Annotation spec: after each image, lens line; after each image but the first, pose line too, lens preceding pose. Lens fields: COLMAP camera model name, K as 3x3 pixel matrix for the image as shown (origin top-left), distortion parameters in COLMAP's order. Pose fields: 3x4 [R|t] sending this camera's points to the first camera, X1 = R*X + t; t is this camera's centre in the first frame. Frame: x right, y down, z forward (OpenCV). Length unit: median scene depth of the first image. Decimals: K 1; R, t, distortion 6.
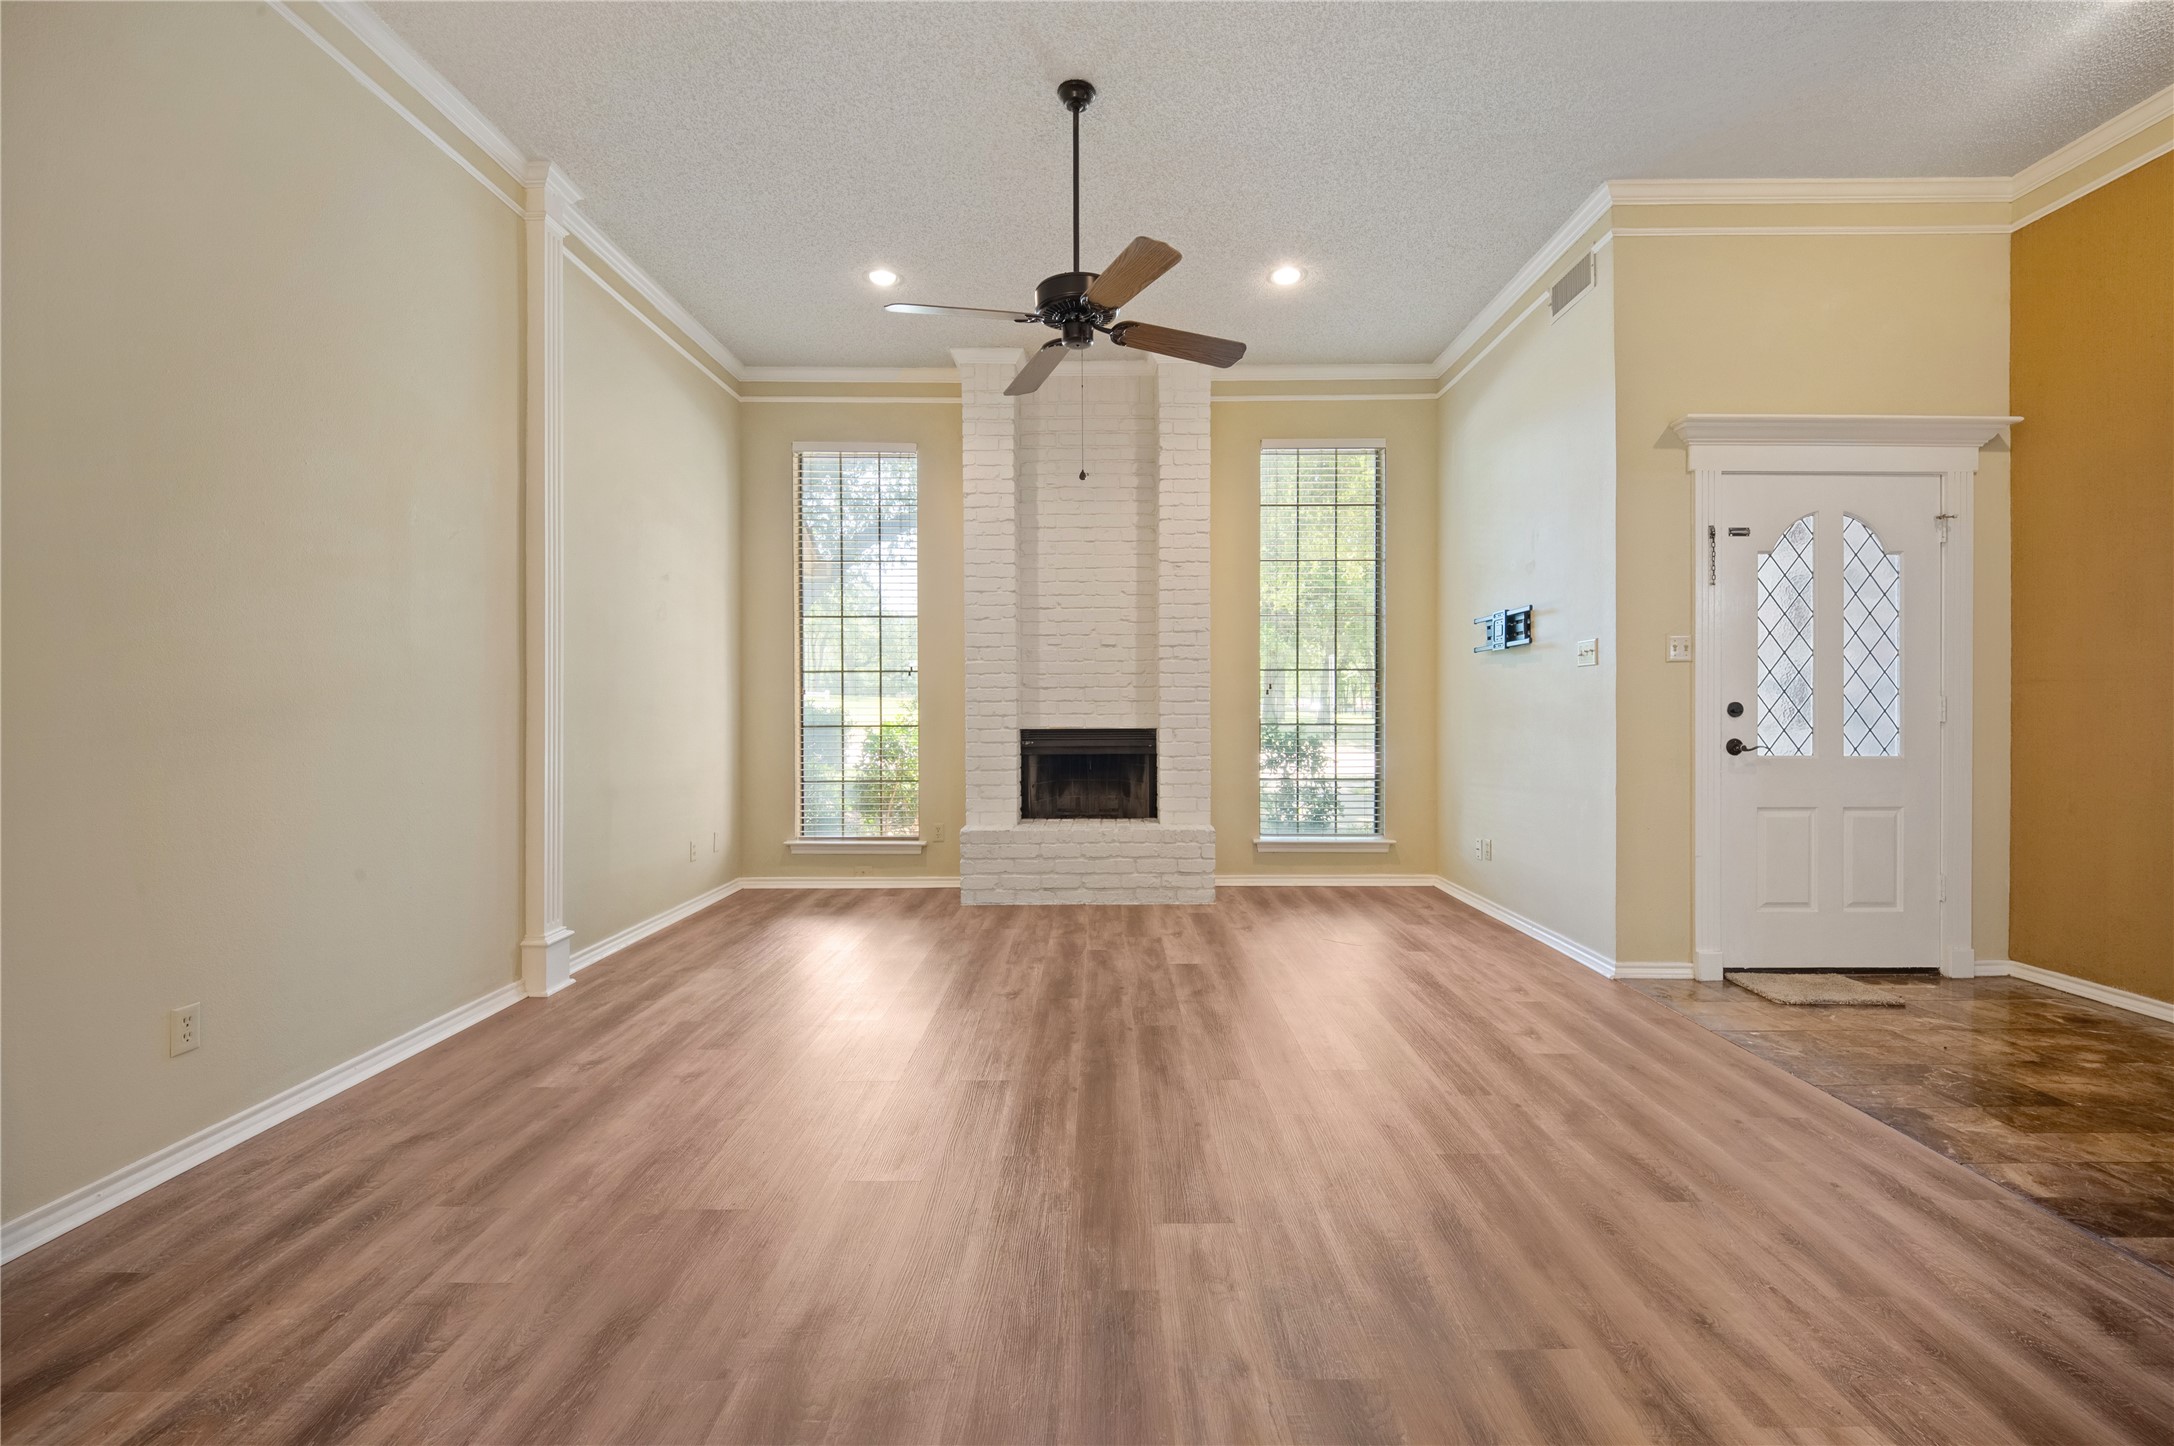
lens RADIAL K [[921.6, 0, 1091.1], [0, 921.6, 716.1], [0, 0, 1]] dist [0.013649, -0.009707]
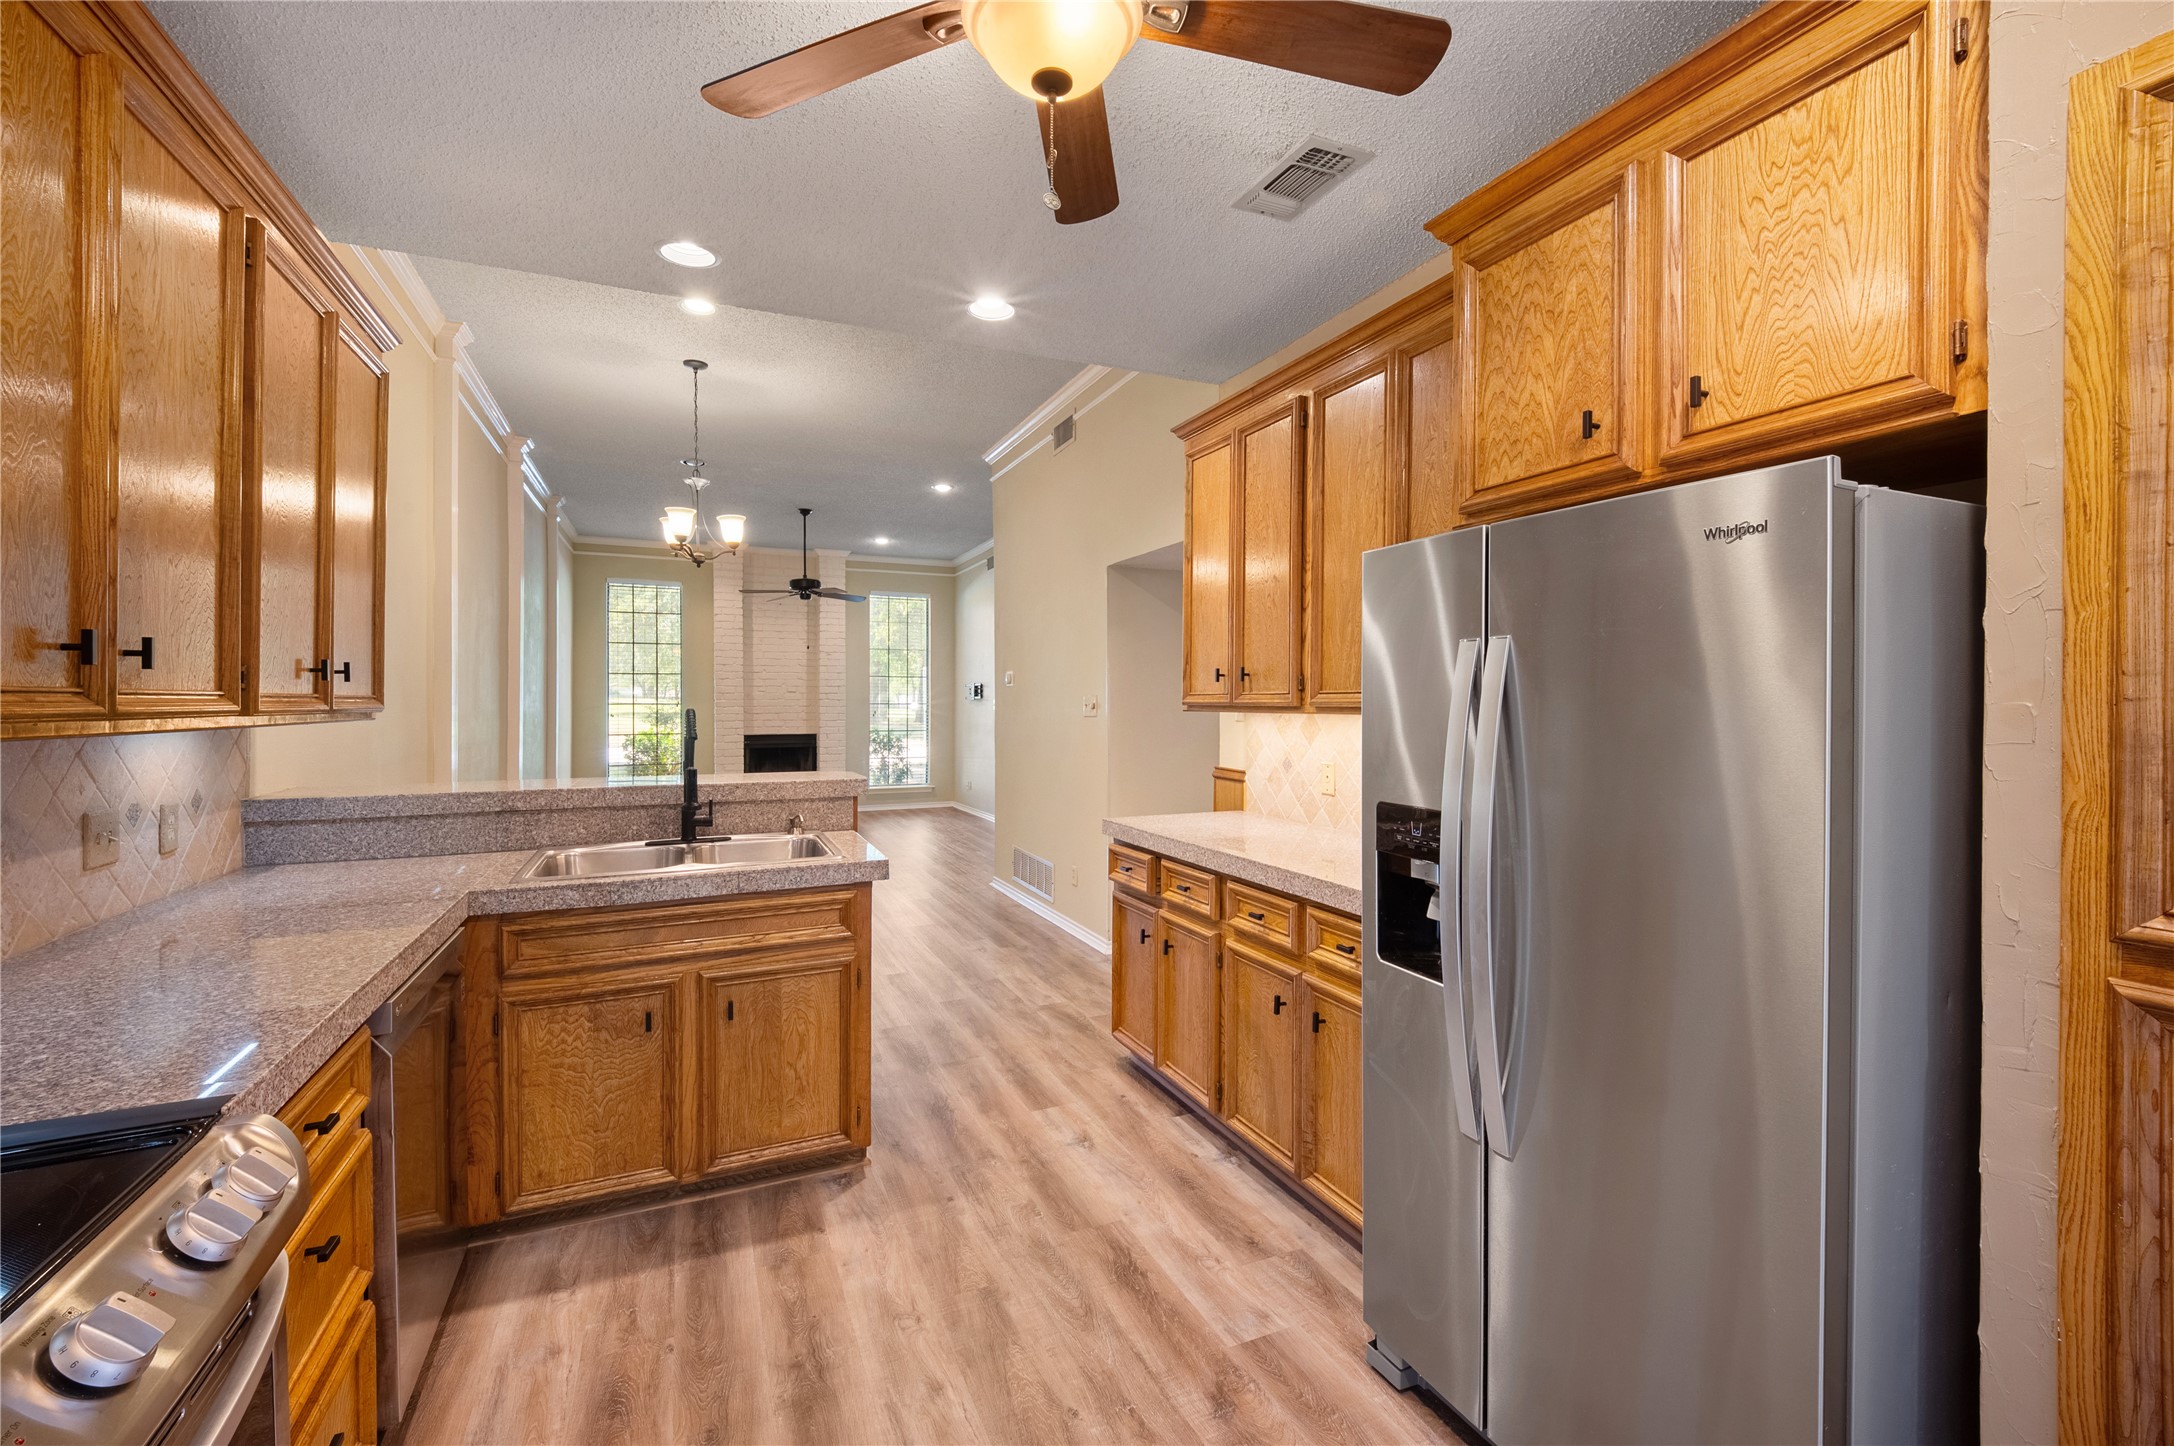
lens RADIAL K [[921.6, 0, 1102.5], [0, 921.6, 703.0], [0, 0, 1]] dist [0.013649, -0.009707]
pose [[0.906740, 0.002975, 0.421680, -0.212609], [0.000174, 0.999972, -0.007429, -0.039104], [-0.421690, 0.006810, 0.906714, -1.078407]]
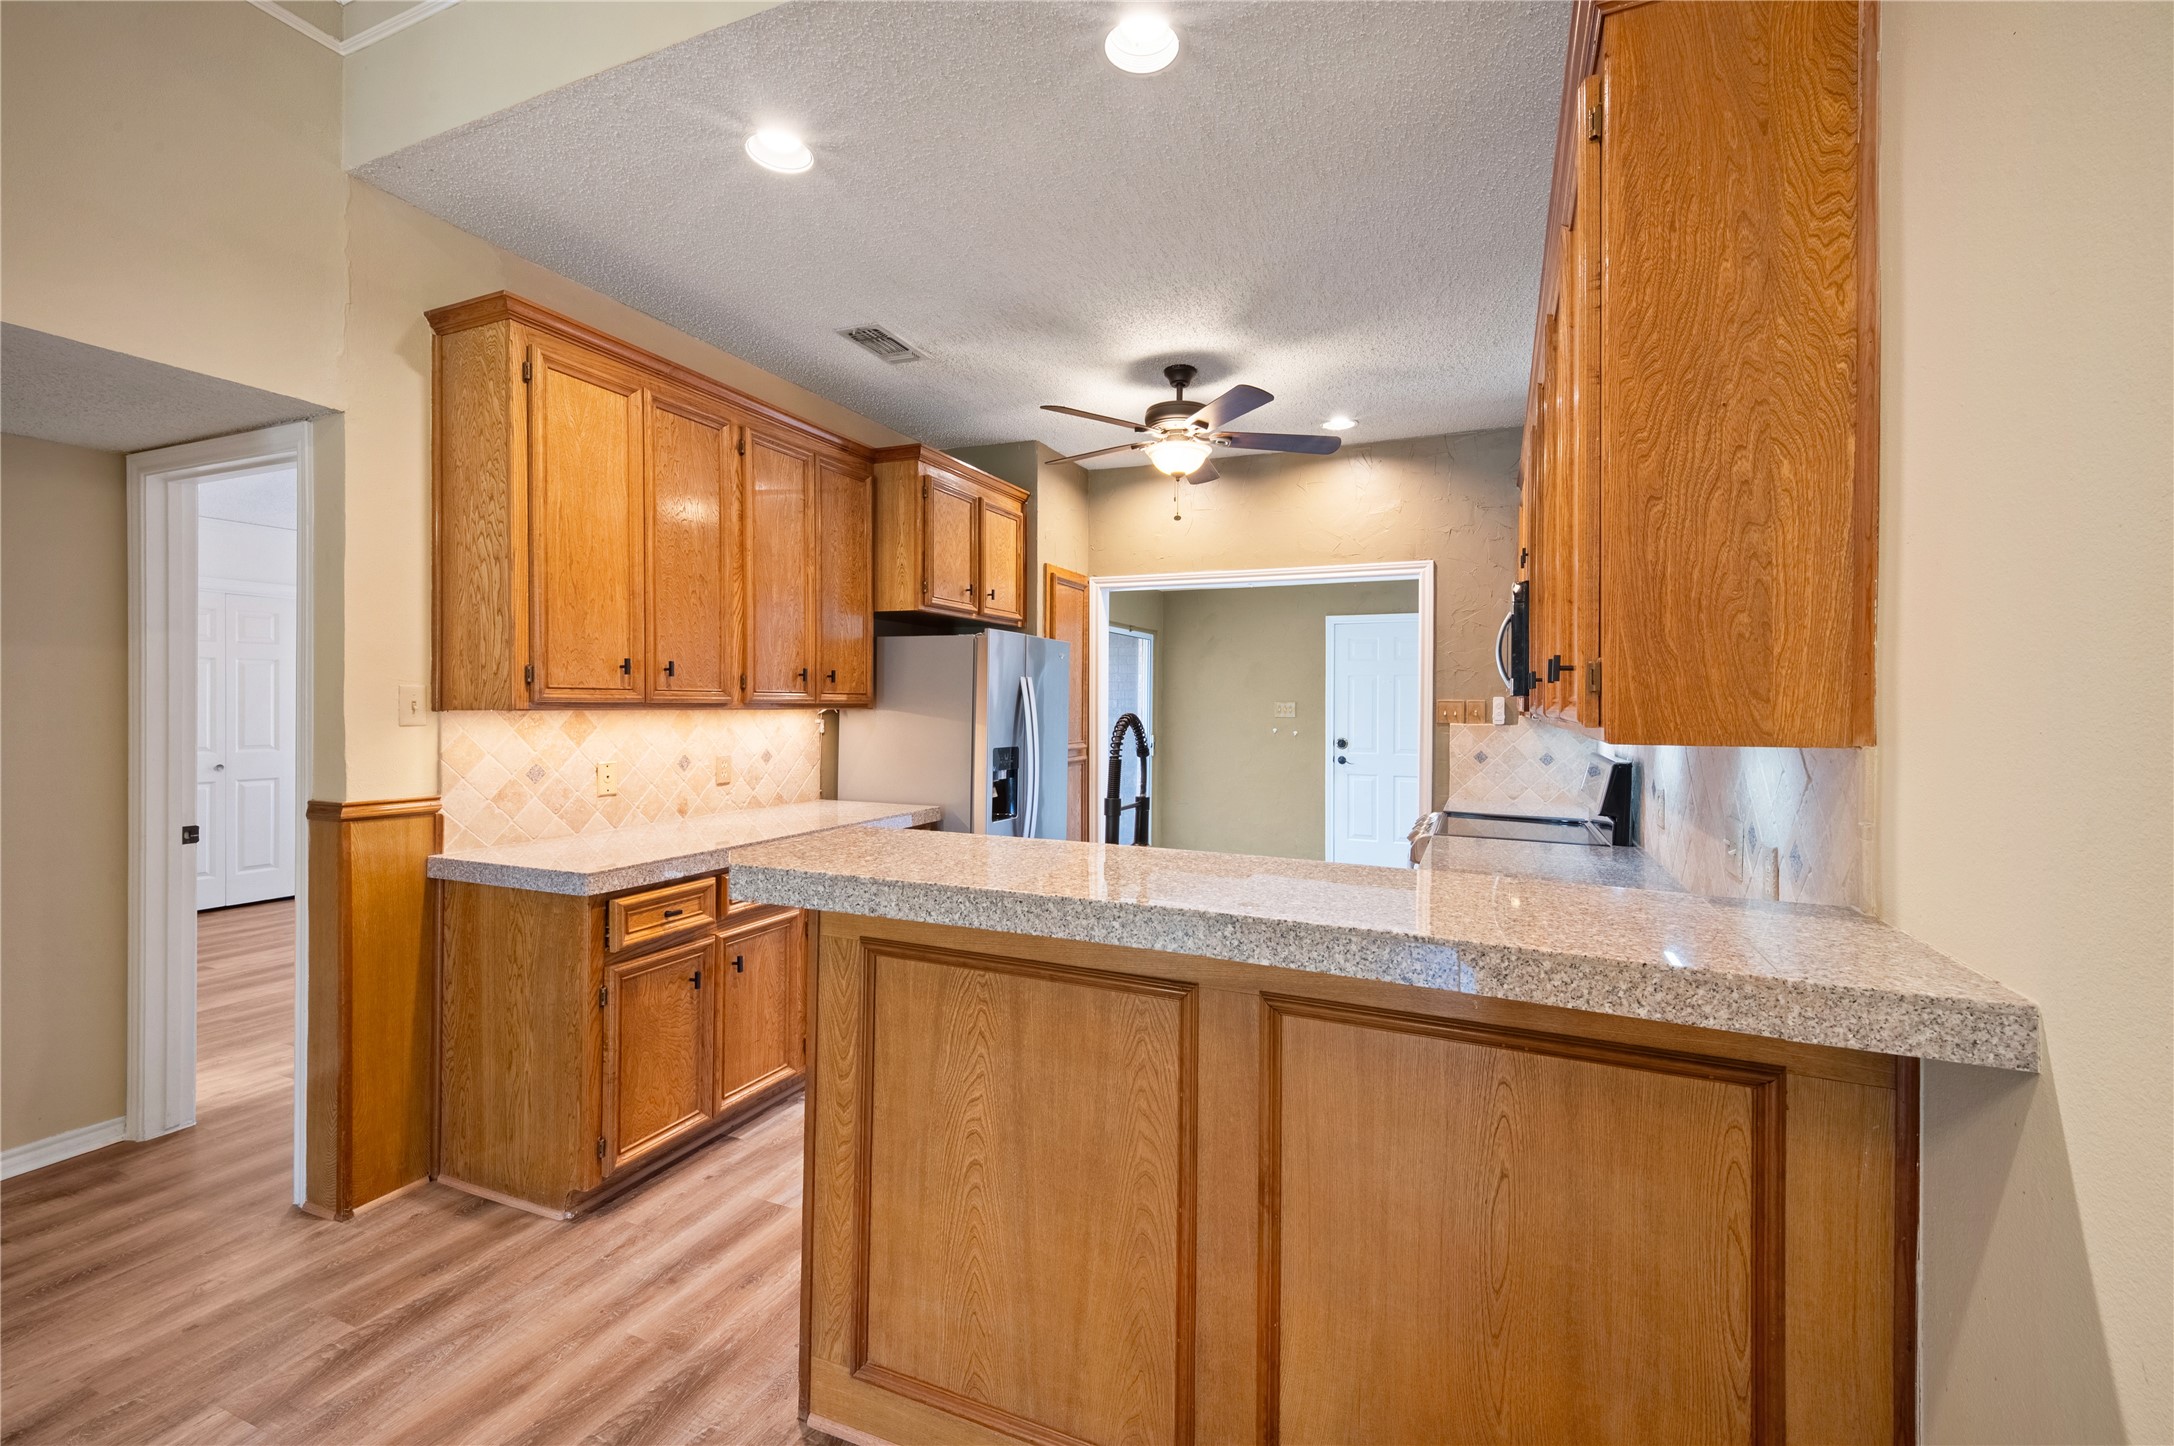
lens RADIAL K [[921.6, 0, 1077.0], [0, 921.6, 703.1], [0, 0, 1]] dist [0.013649, -0.009707]
pose [[-0.920607, -0.004036, 0.390469, -0.316615], [-0.001832, 0.999980, 0.006017, -0.044930], [-0.390486, 0.004823, -0.920596, -0.194951]]
